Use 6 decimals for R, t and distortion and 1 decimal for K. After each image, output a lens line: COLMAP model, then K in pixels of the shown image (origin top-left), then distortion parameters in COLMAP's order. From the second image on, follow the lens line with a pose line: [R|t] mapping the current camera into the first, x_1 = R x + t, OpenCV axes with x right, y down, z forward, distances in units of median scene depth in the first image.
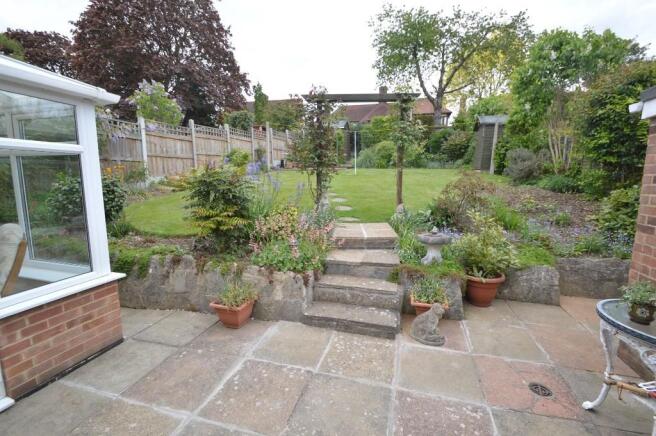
lens RADIAL K [[294.6, 0, 329.3], [0, 294.6, 218.2], [0, 0, 1]] dist [-0.002449, -0.000313]
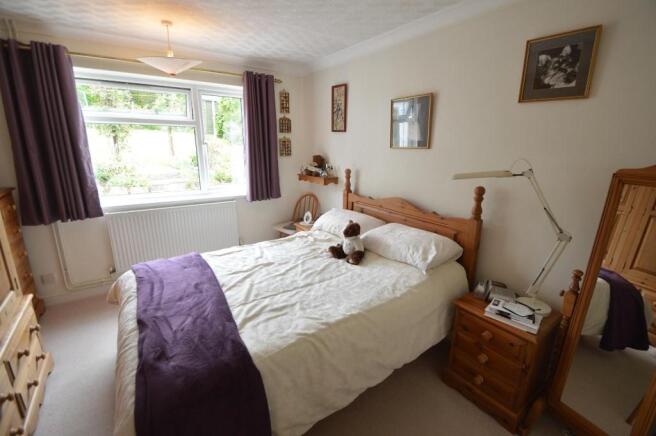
lens RADIAL K [[294.6, 0, 328.6], [0, 294.6, 217.0], [0, 0, 1]] dist [-0.002449, -0.000313]
pose [[0.641283, -0.184302, 0.744842, -0.254844], [0.094068, 0.982286, 0.162066, 0.054372], [-0.761517, -0.033865, 0.647260, -0.393219]]
